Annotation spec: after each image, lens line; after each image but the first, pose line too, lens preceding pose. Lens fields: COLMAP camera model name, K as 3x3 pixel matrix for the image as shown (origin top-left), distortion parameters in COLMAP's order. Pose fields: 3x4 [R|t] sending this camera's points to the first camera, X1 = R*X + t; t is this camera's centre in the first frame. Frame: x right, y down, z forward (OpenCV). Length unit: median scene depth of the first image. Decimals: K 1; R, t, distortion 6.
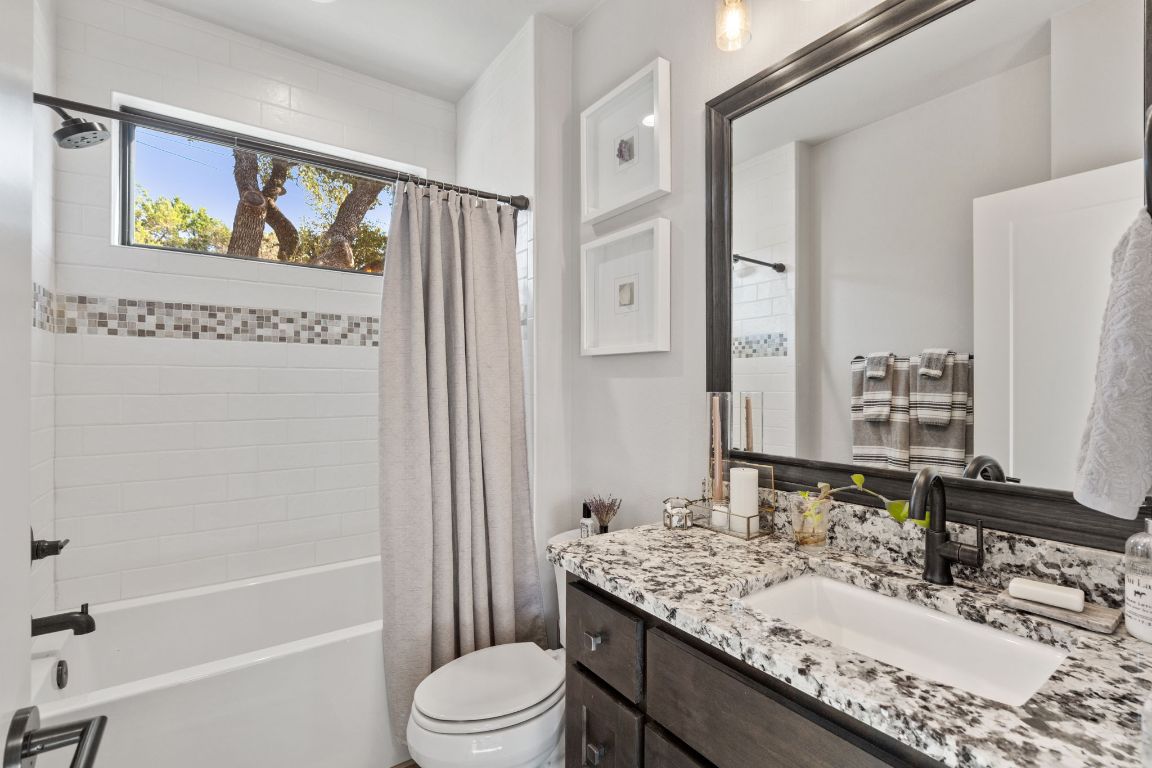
lens RADIAL K [[928.3, 0, 576.9], [0, 928.3, 395.0], [0, 0, 1]] dist [0.005054, 0.005246]
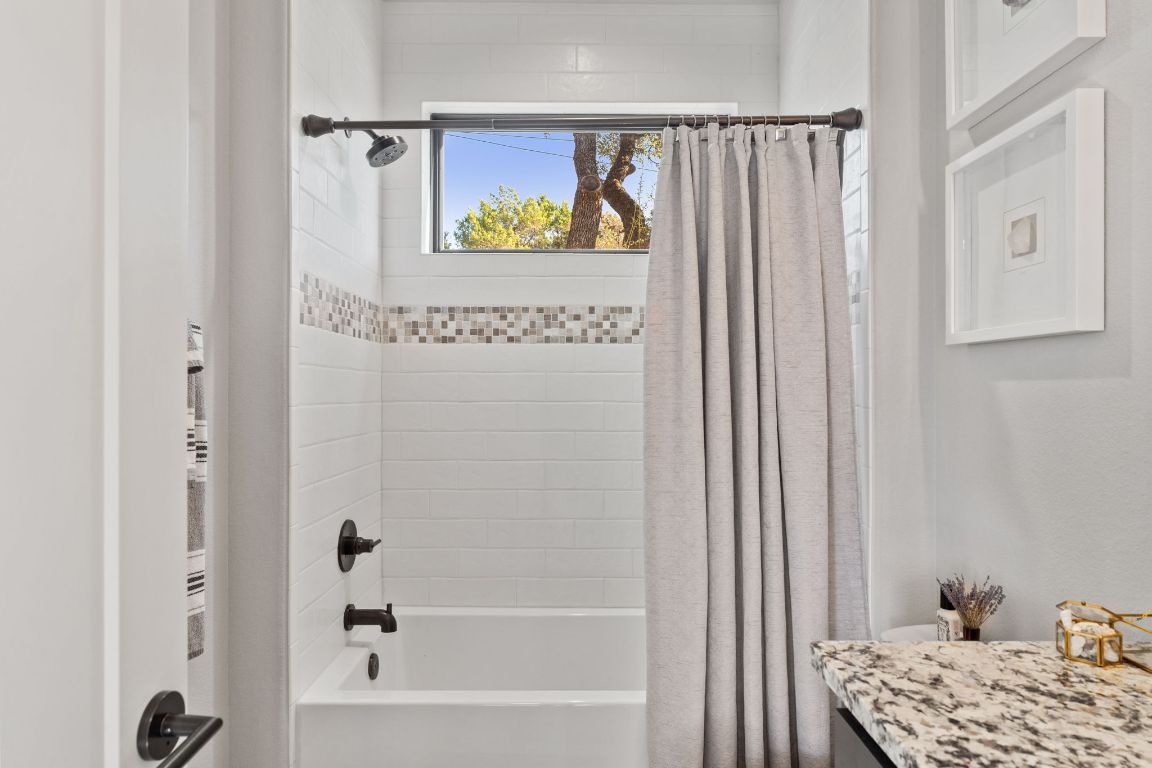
lens RADIAL K [[928.3, 0, 576.9], [0, 928.3, 395.0], [0, 0, 1]] dist [0.005054, 0.005246]
pose [[0.626139, 0.004241, -0.779700, 0.360571], [-0.007143, 0.999974, -0.000298, -0.007781], [0.779679, 0.005756, 0.626153, 0.456238]]
